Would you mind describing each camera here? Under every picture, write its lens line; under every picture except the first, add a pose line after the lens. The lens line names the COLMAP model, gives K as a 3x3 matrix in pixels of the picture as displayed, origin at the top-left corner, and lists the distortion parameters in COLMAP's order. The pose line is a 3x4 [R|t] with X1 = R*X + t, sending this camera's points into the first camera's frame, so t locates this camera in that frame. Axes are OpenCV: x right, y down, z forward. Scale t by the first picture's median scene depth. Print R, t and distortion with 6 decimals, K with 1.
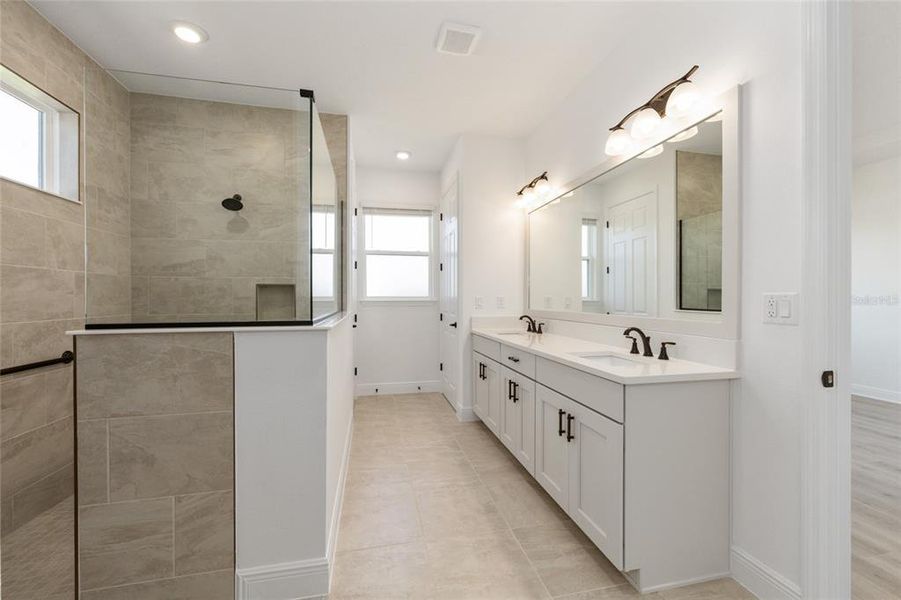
lens RADIAL K [[361.2, 0, 449.7], [0, 361.2, 302.6], [0, 0, 1]] dist [-0.001678, -0.000133]
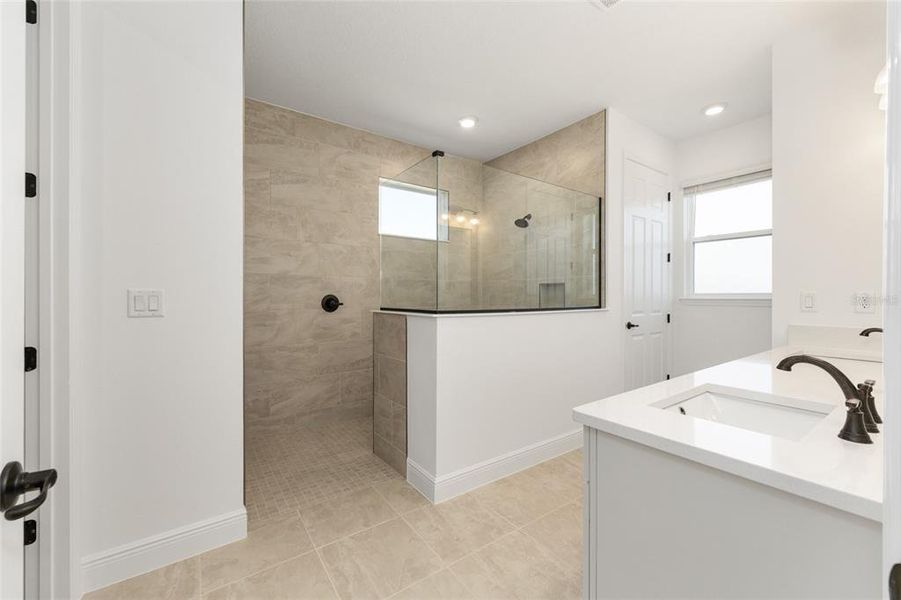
lens RADIAL K [[360.4, 0, 450.5], [0, 360.4, 300.0], [0, 0, 1]] dist [-0.001962, 0.000187]
pose [[0.394129, 0.011303, -0.918986, 0.571023], [-0.011400, 0.999908, 0.007409, -0.002352], [0.918984, 0.007556, 0.394222, 0.290846]]
